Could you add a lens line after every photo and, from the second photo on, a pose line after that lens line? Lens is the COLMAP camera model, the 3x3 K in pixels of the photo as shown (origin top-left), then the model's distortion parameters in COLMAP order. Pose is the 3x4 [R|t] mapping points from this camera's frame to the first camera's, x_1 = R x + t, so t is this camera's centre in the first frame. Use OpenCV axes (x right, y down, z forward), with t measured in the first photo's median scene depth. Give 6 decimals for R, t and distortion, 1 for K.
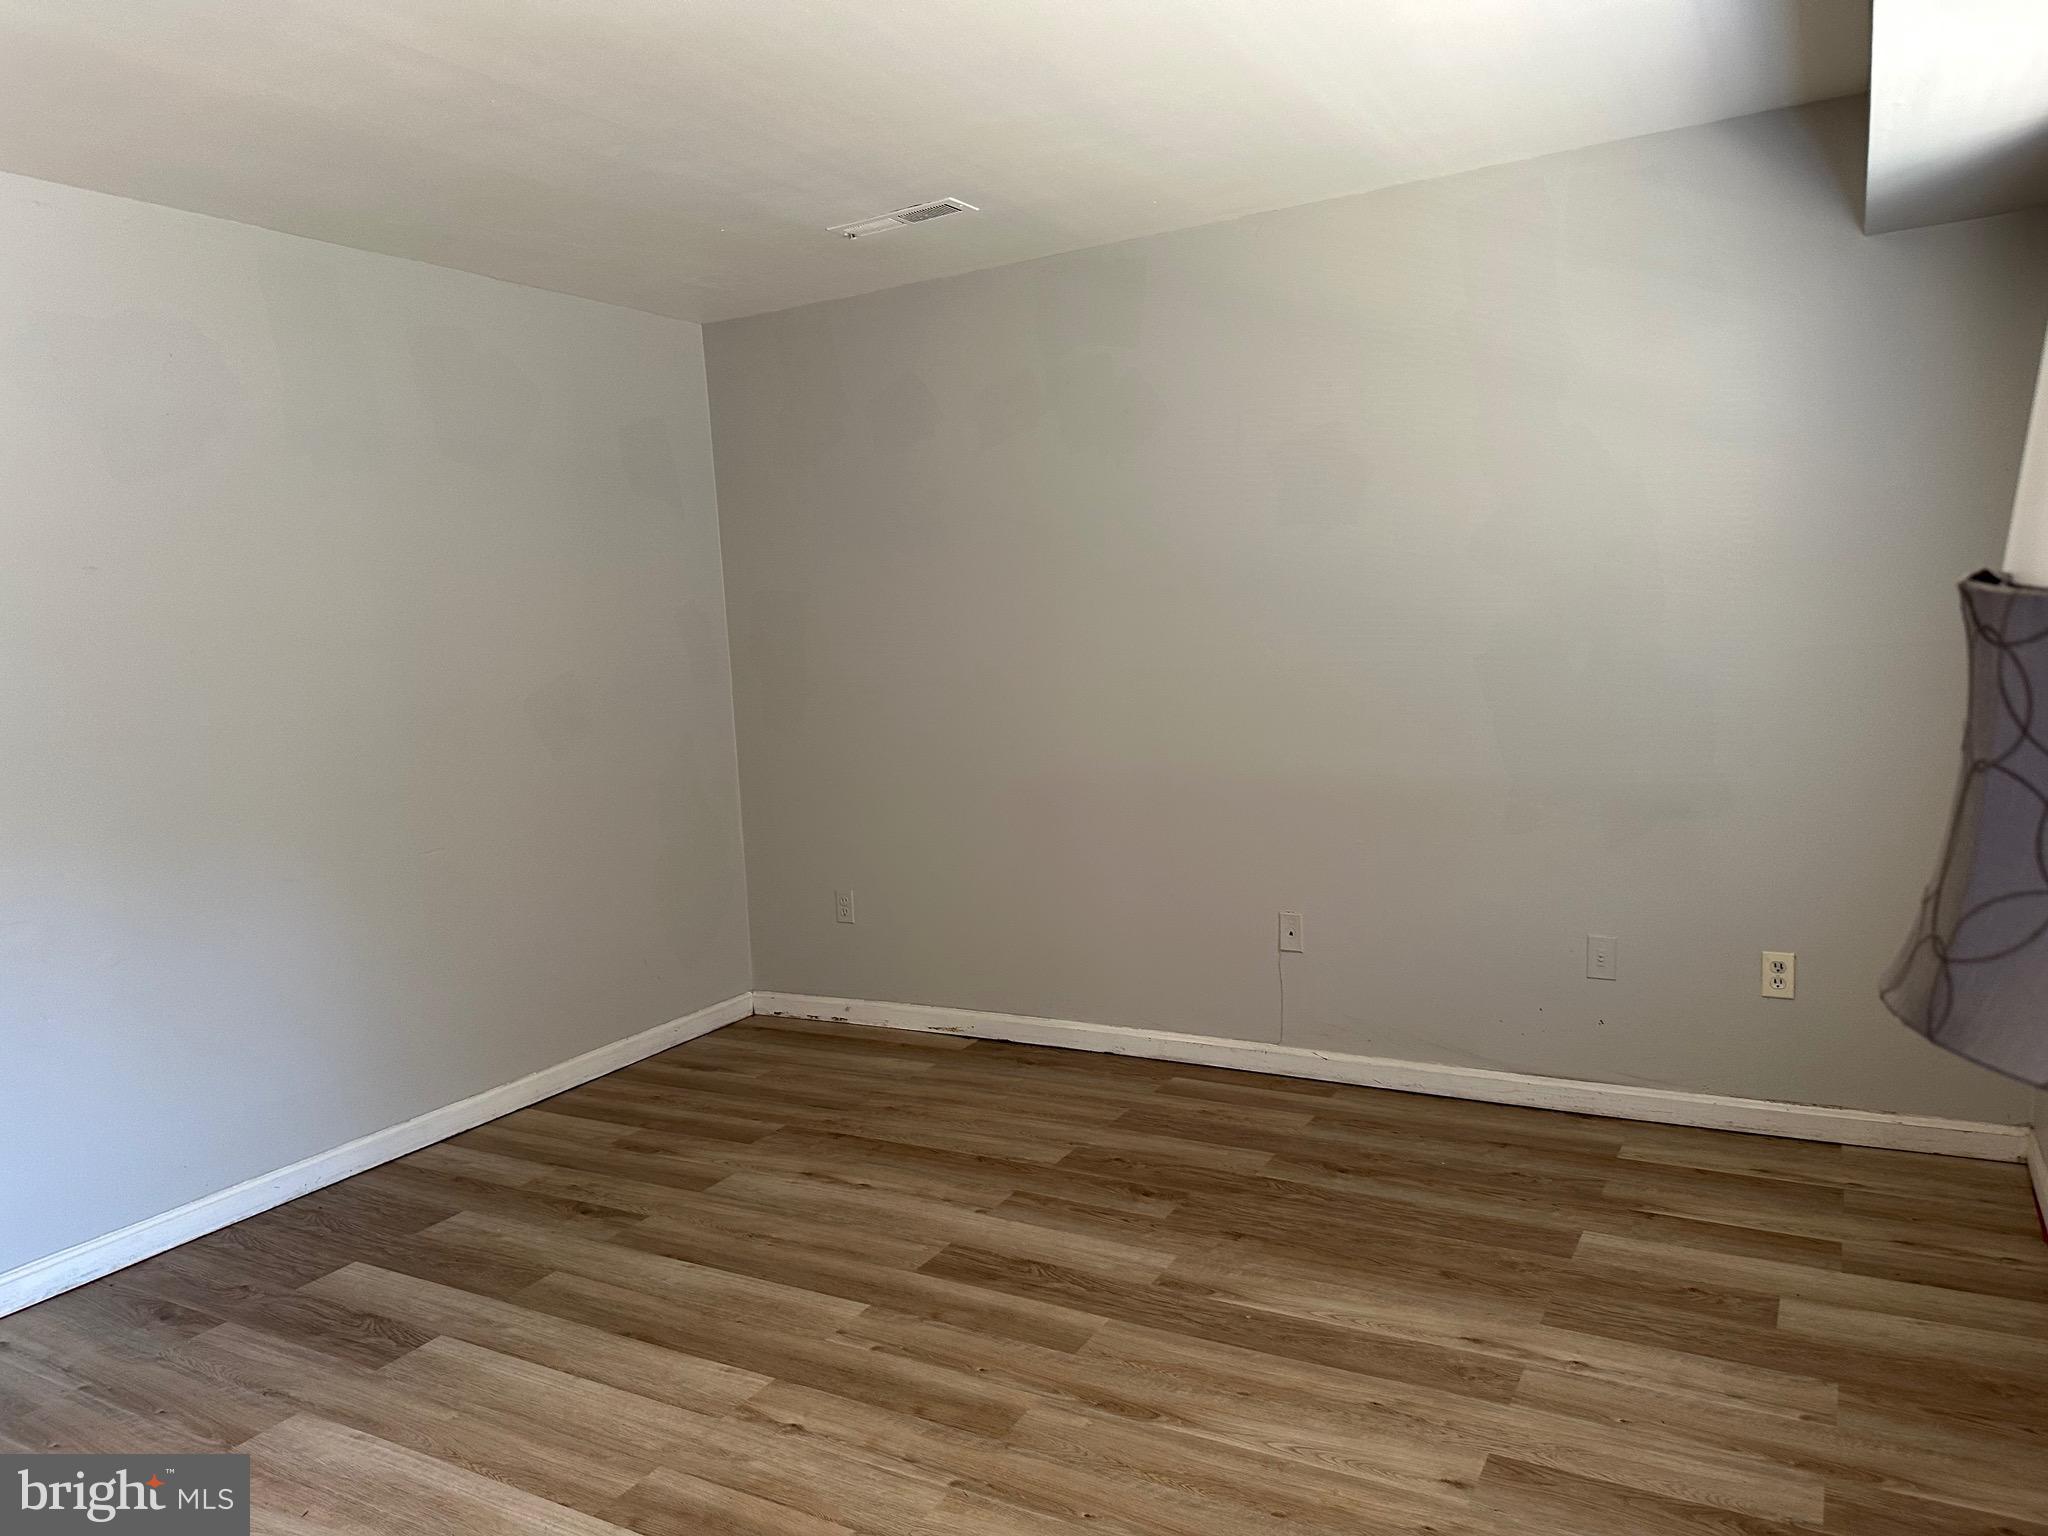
lens RADIAL K [[1445.1, 0, 1024.0], [0, 1445.1, 768.0], [0, 0, 1]] dist [0.073142, -0.096738]
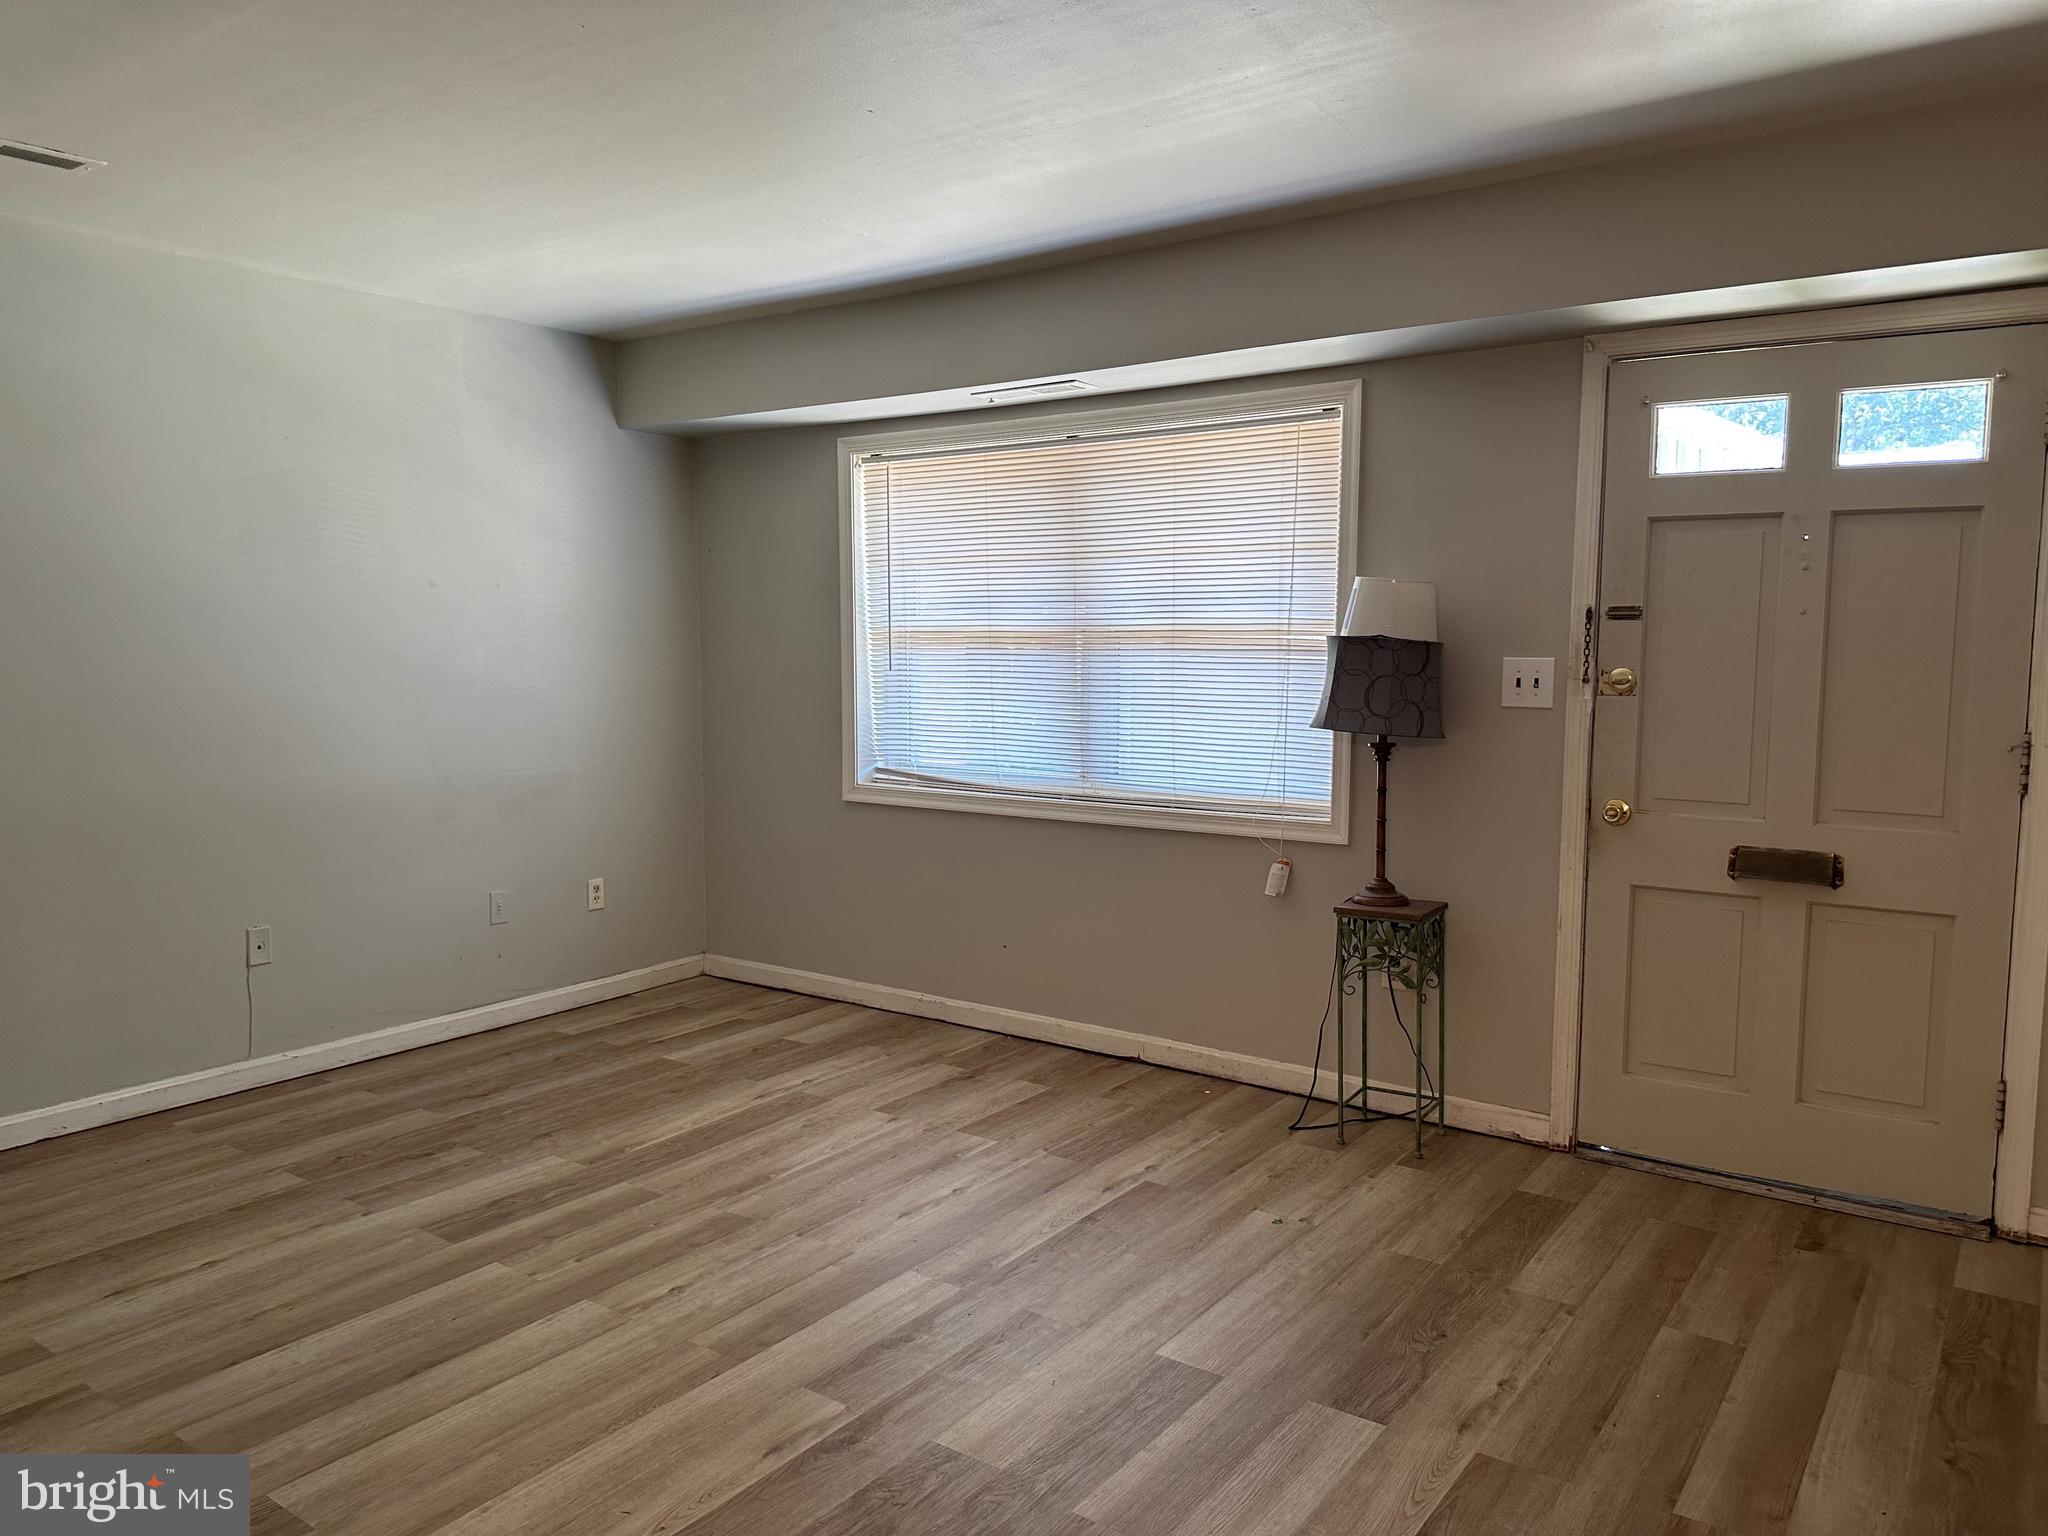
lens RADIAL K [[1445.1, 0, 1024.0], [0, 1445.1, 768.0], [0, 0, 1]] dist [0.073142, -0.096738]
pose [[0.097436, -0.039098, 0.994473, -1.031443], [0.098046, 0.994745, 0.029503, 0.010569], [-0.990401, 0.094629, 0.100758, 0.430403]]
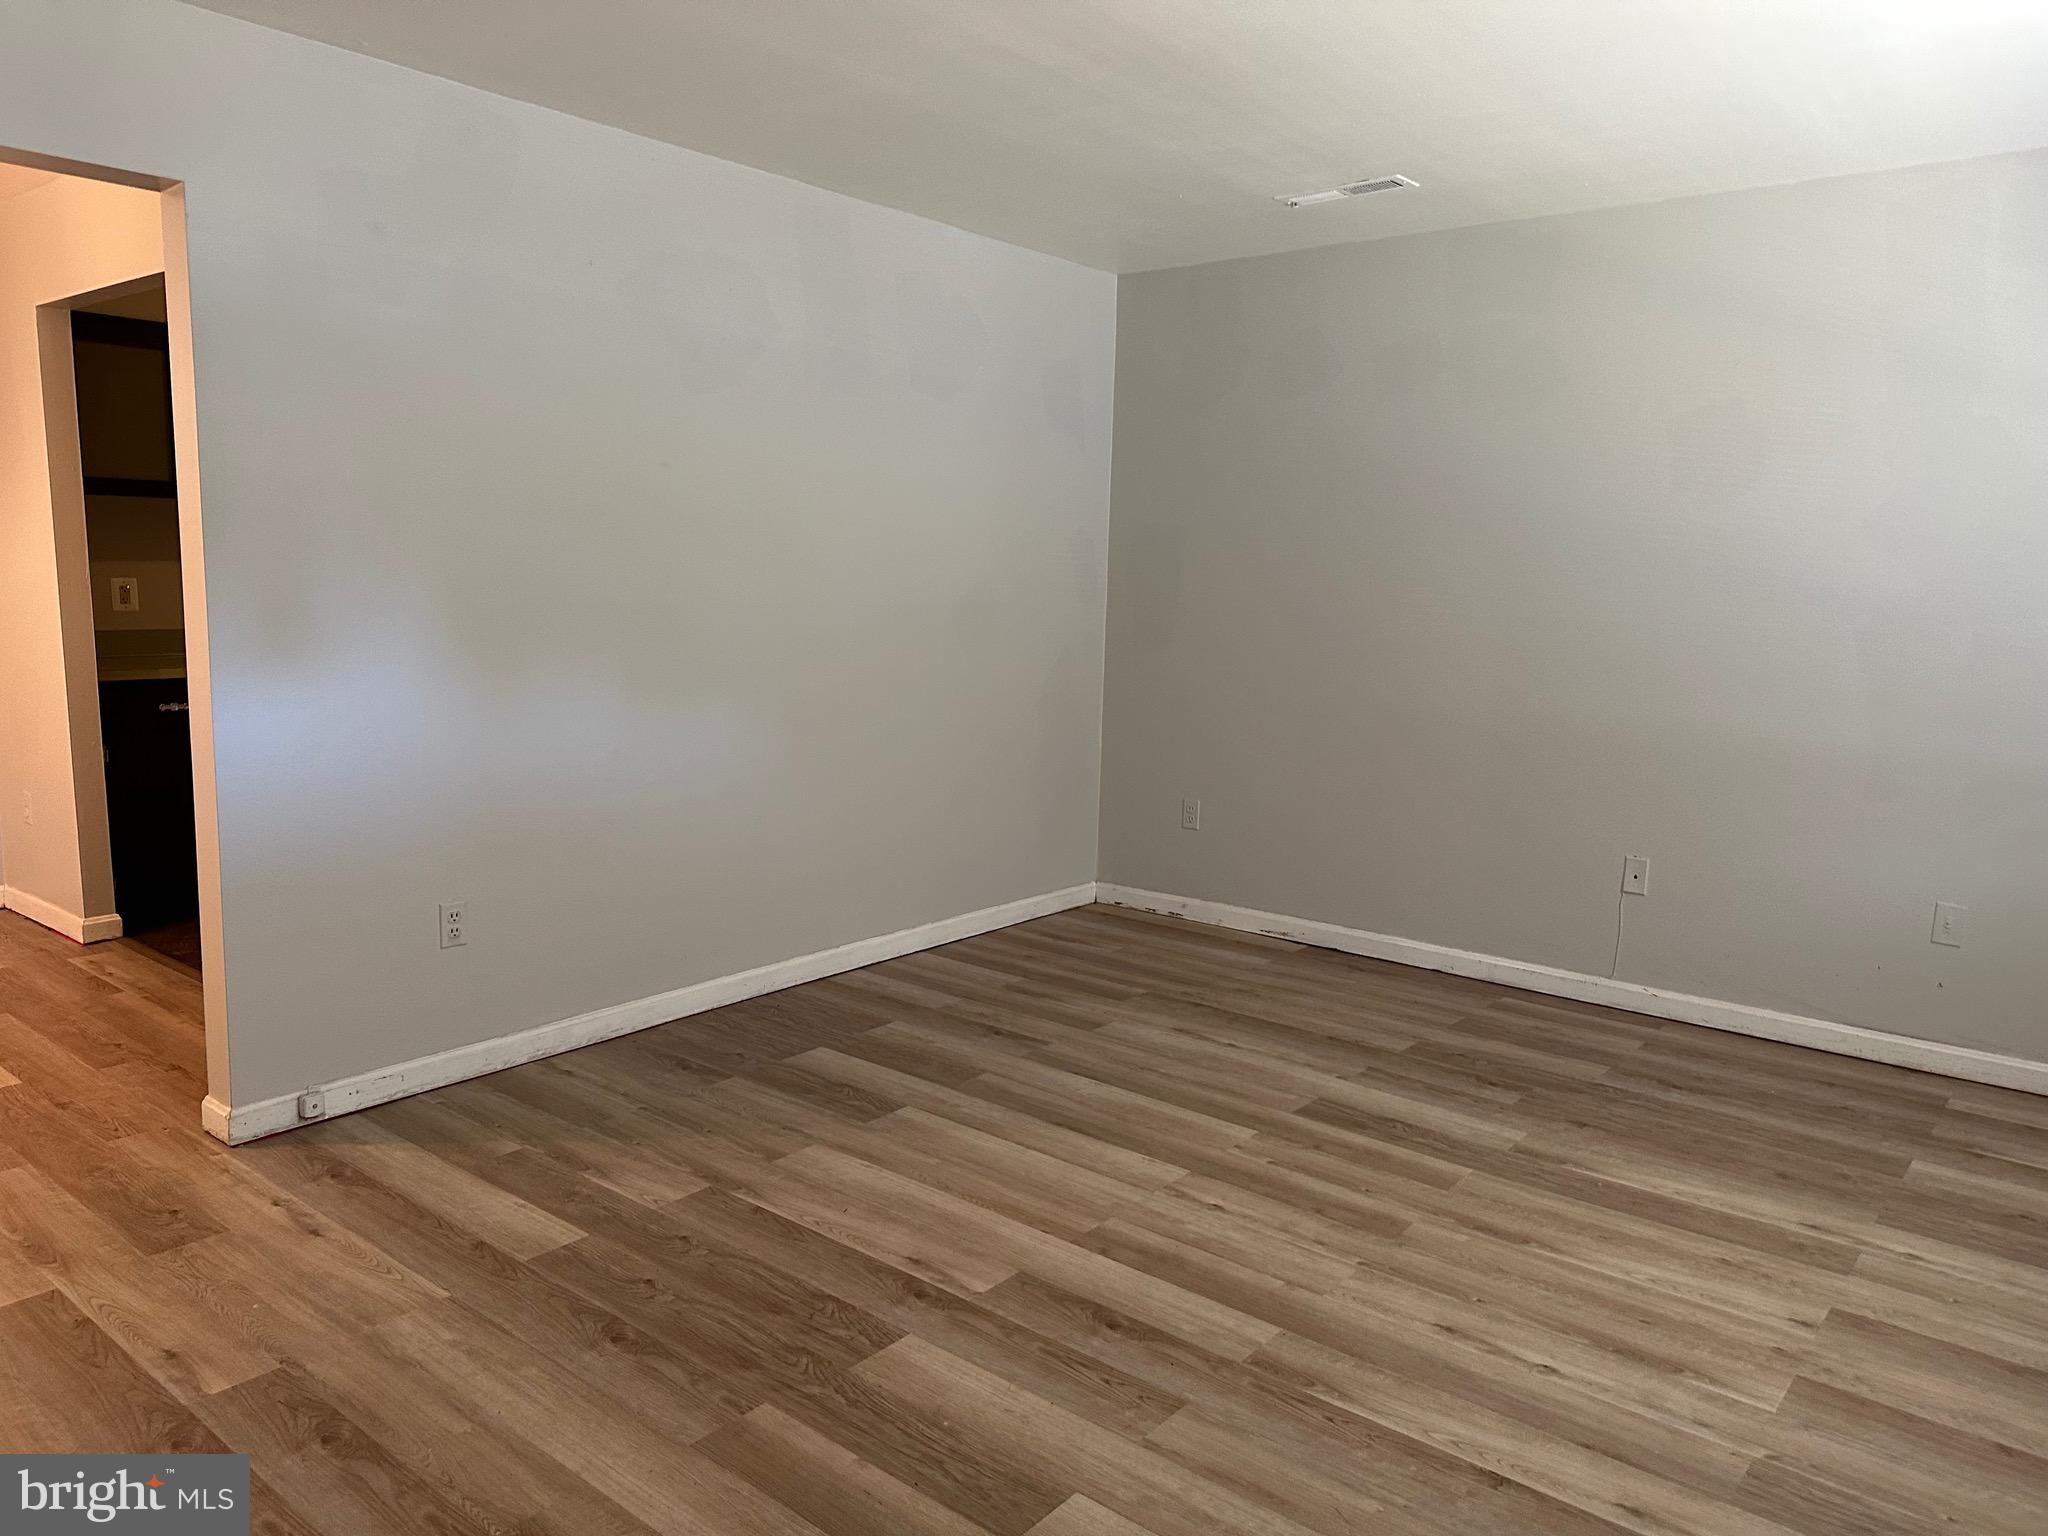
lens RADIAL K [[1445.1, 0, 1024.0], [0, 1445.1, 768.0], [0, 0, 1]] dist [0.073142, -0.096738]
pose [[0.983344, 0.098360, -0.152842, -0.129665], [-0.092264, 0.994648, 0.046496, 0.032933], [0.156597, -0.031620, 0.987156, -0.173903]]
